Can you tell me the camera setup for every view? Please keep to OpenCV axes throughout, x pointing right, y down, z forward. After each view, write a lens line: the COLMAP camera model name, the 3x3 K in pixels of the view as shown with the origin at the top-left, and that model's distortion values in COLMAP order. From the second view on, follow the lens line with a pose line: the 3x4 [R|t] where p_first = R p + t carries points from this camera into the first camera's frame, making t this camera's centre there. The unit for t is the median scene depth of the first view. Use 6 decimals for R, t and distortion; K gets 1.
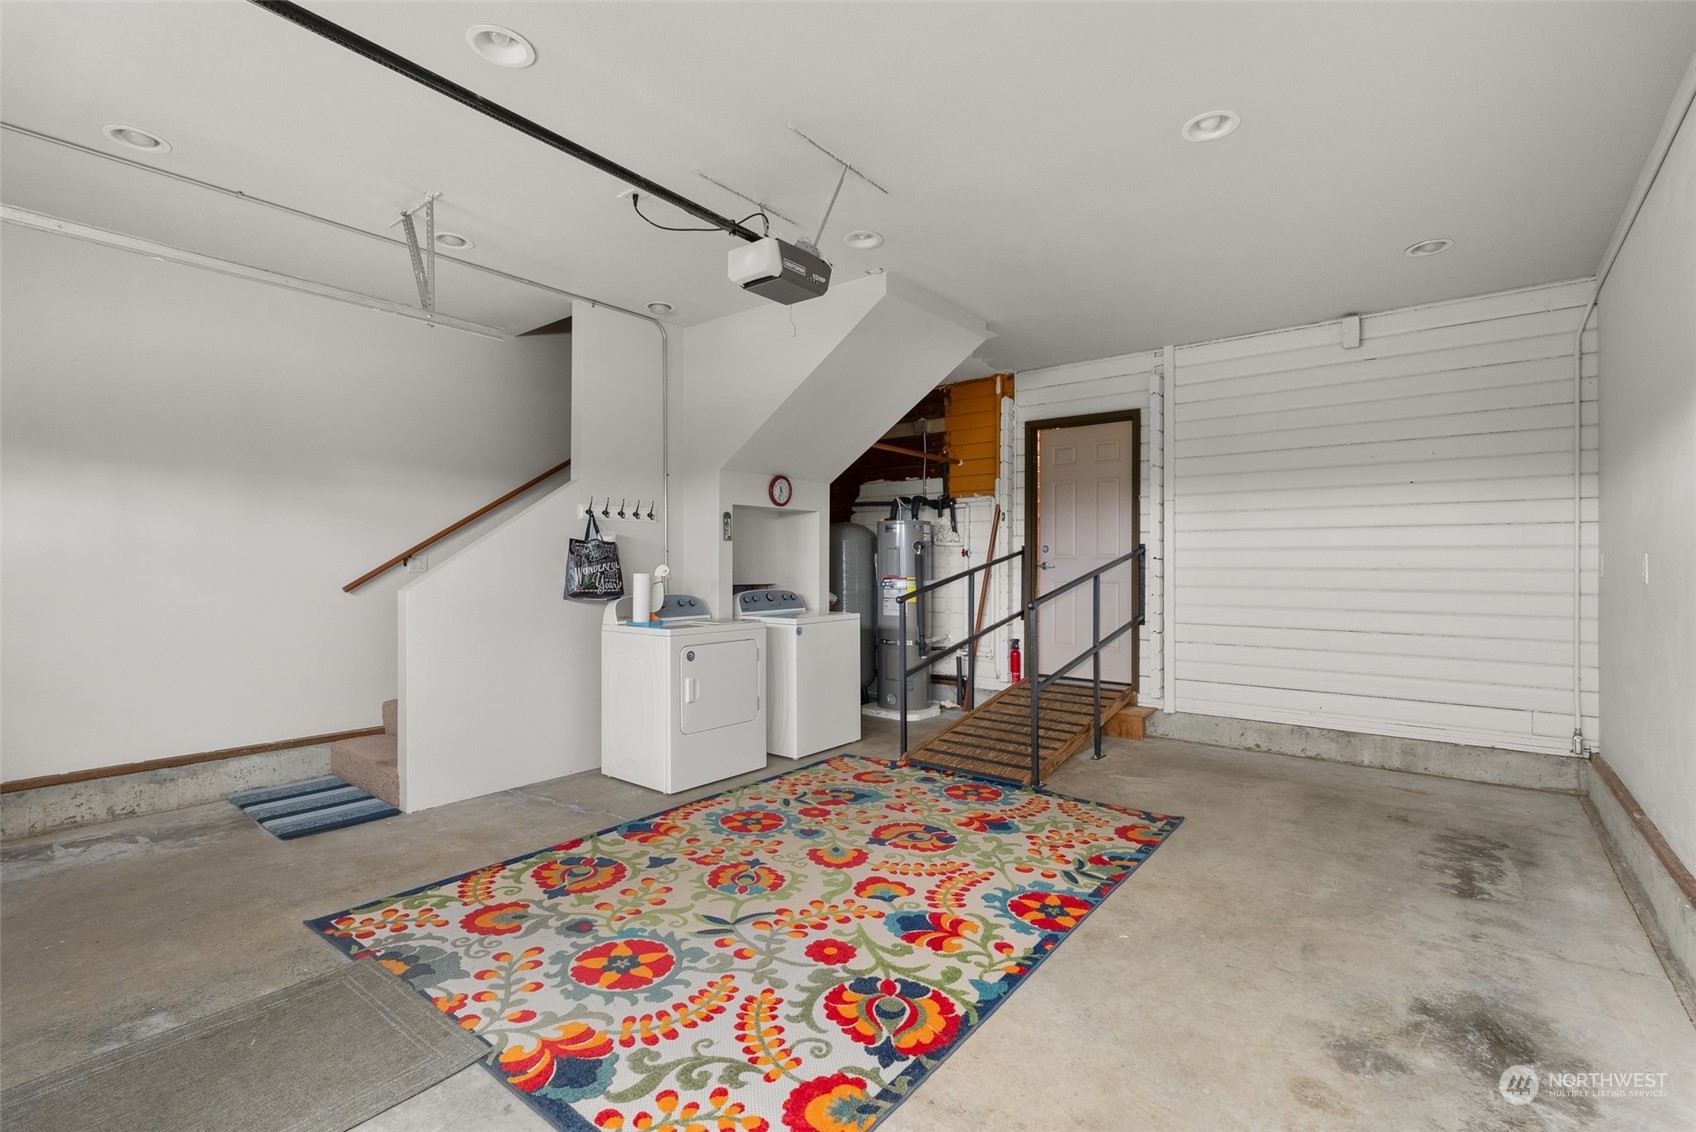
lens RADIAL K [[769.7, 0, 854.6], [0, 769.7, 570.1], [0, 0, 1]] dist [-0.002174, -0.000381]
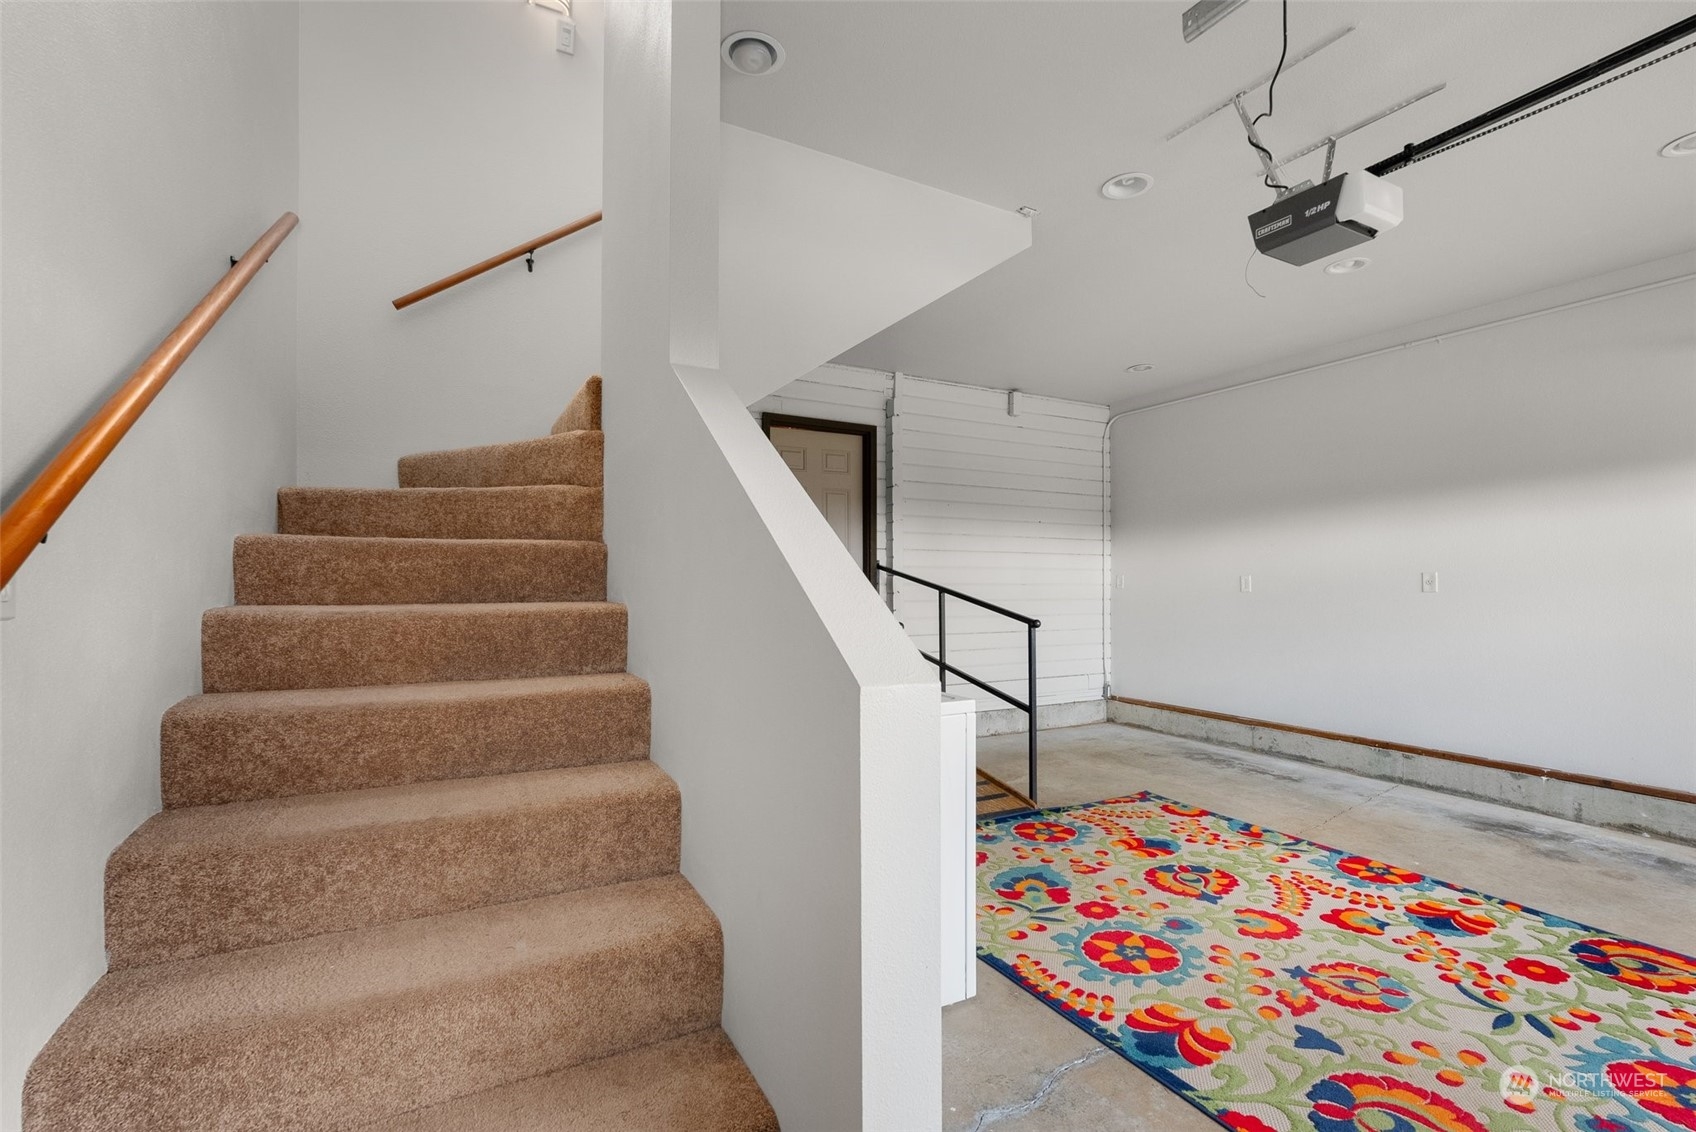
lens RADIAL K [[769.7, 0, 854.6], [0, 769.7, 570.1], [0, 0, 1]] dist [-0.002174, -0.000381]
pose [[0.391186, 0.012760, 0.920223, -1.010188], [0.004449, 0.999866, -0.015756, -0.009635], [-0.920301, 0.010258, 0.391077, 1.102124]]
